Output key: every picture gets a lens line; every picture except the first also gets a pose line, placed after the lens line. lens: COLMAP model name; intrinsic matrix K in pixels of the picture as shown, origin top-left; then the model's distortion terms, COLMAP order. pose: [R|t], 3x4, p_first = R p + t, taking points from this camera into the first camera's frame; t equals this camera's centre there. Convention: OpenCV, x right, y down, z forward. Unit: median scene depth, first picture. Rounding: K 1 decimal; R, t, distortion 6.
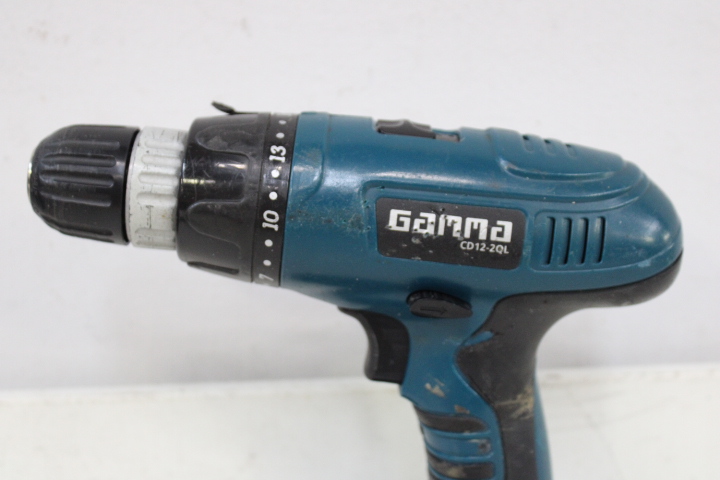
lens RADIAL K [[1109.4, 0, 360.0], [0, 1109.4, 240.0], [0, 0, 1]] dist [-0.017873, -0.017186]
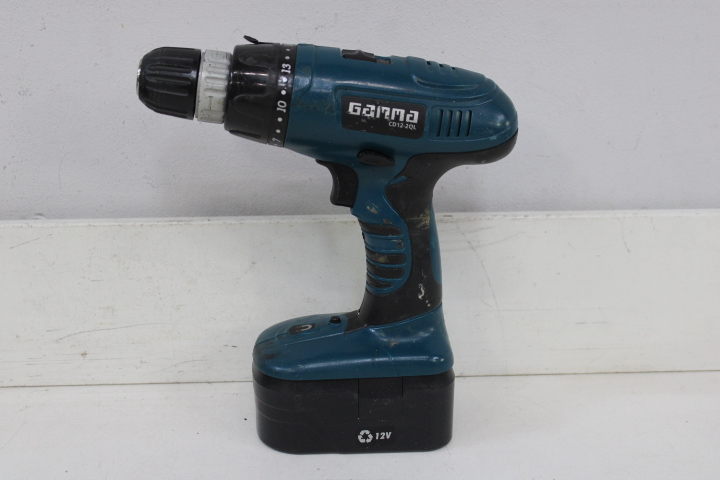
lens RADIAL K [[1109.4, 0, 360.0], [0, 1109.4, 240.0], [0, 0, 1]] dist [-0.017873, -0.017186]
pose [[0.998294, 0.022792, 0.053757, -0.044352], [-0.027029, 0.996472, 0.079455, 0.048281], [-0.051757, -0.080772, 0.995388, -0.743354]]
